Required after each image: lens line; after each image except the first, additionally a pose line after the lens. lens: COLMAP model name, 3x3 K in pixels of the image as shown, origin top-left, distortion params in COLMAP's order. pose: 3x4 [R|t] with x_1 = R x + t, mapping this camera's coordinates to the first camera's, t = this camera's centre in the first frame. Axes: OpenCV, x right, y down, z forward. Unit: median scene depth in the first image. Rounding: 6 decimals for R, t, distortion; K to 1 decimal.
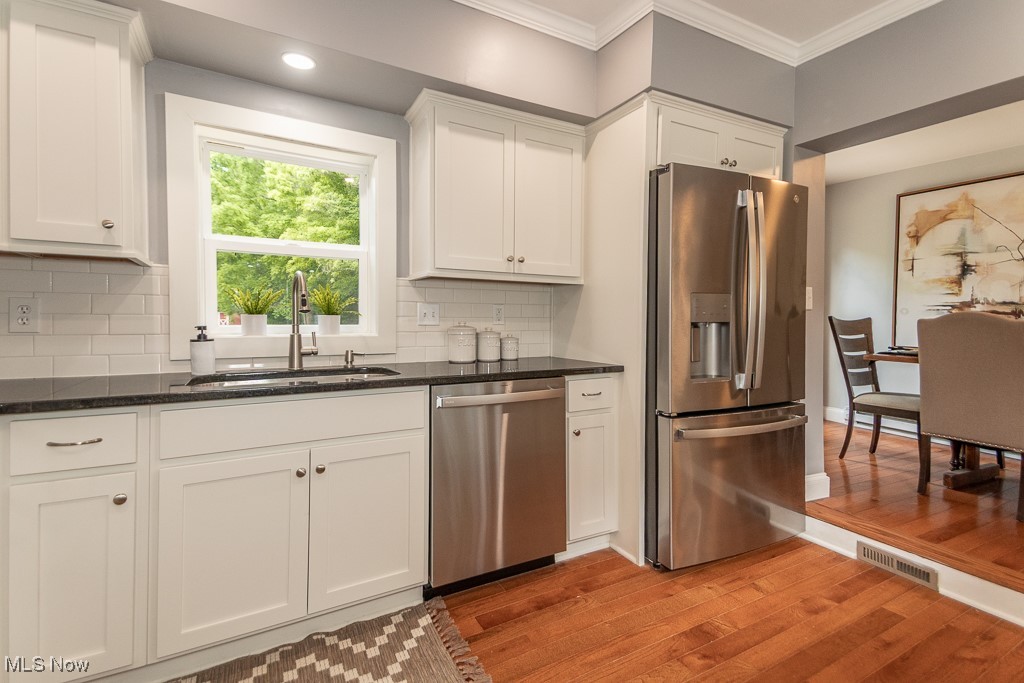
lens RADIAL K [[479.6, 0, 489.0], [0, 479.6, 322.6], [0, 0, 1]] dist [0.062795, -0.025043]
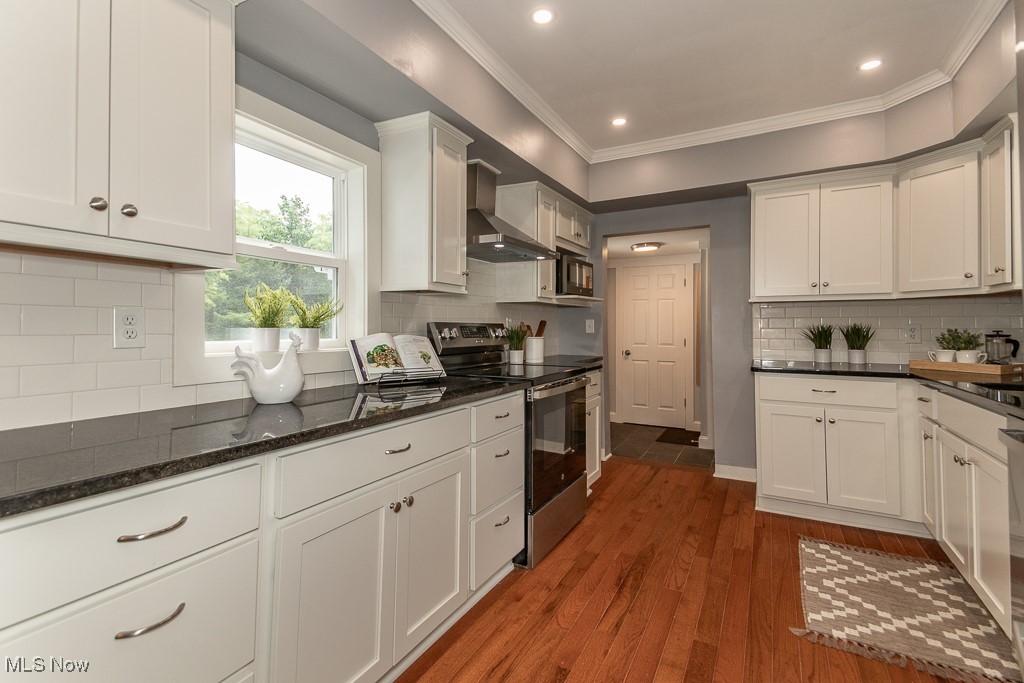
lens RADIAL K [[472.8, 0, 514.0], [0, 472.8, 317.7], [0, 0, 1]] dist [0.038419, 0.000120]
pose [[-0.833780, -0.020935, -0.551699, 0.898788], [-0.018964, 0.999777, -0.009279, -0.011927], [0.551771, 0.002726, -0.833991, 1.023564]]
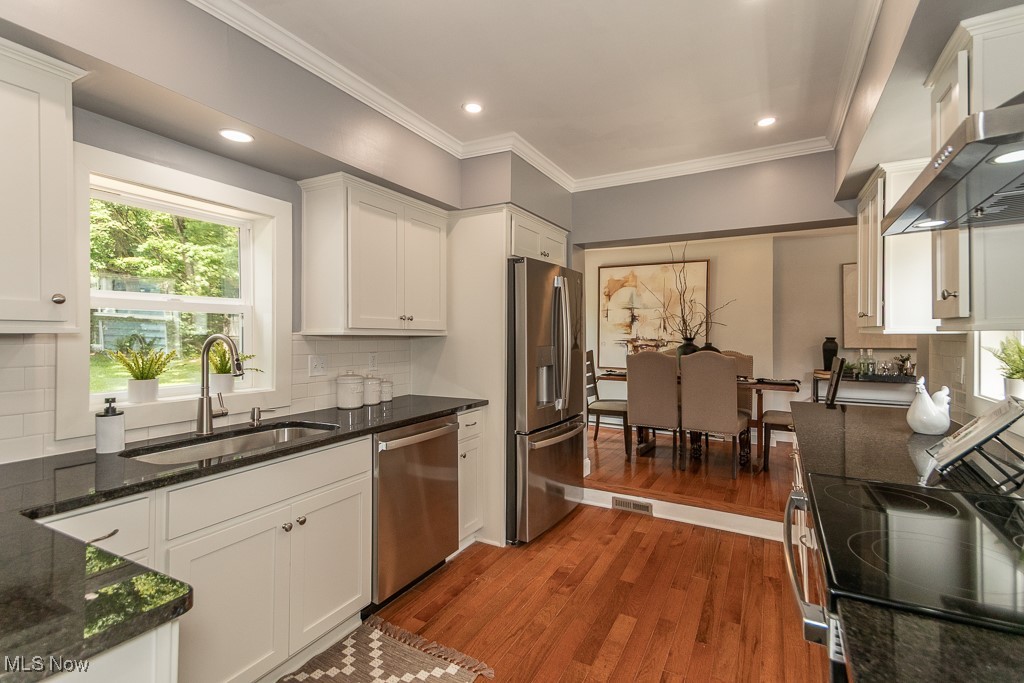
lens RADIAL K [[481.3, 0, 512.2], [0, 481.3, 331.7], [0, 0, 1]] dist [0.040779, 0.000382]
pose [[0.834793, -0.003344, 0.550554, -0.408130], [0.015590, 0.999724, -0.017567, -0.076821], [-0.550344, 0.023248, 0.834614, -0.153255]]
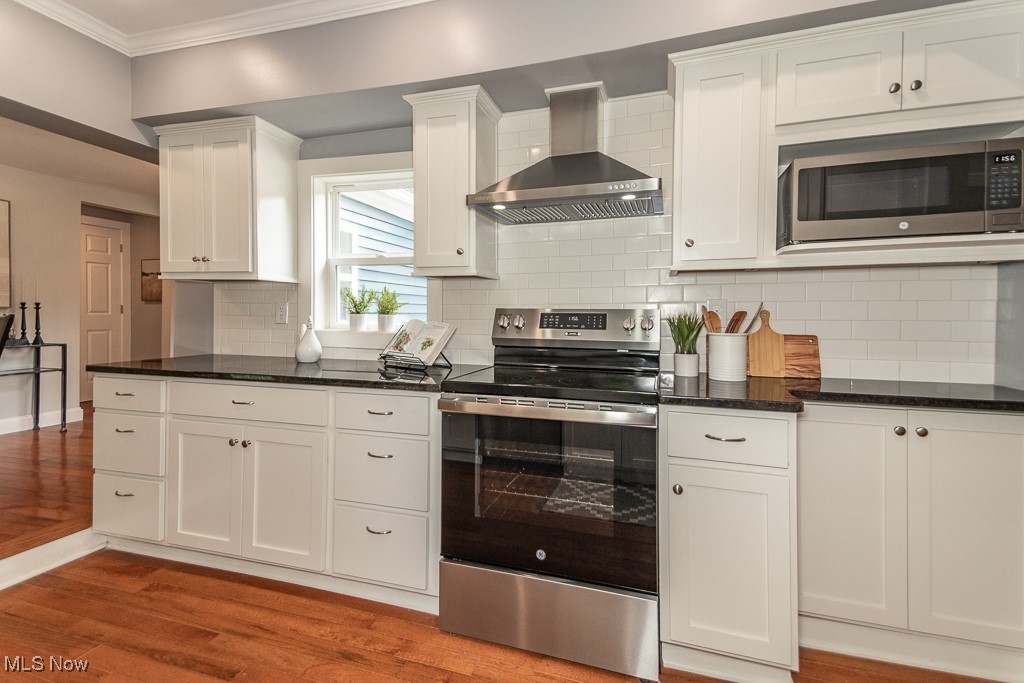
lens RADIAL K [[472.8, 0, 514.0], [0, 472.8, 317.7], [0, 0, 1]] dist [0.038419, 0.000120]
pose [[-0.694661, -0.013979, 0.719201, -0.351766], [0.003842, 0.999725, 0.023143, -0.012920], [-0.719327, 0.018840, -0.694416, 0.641429]]
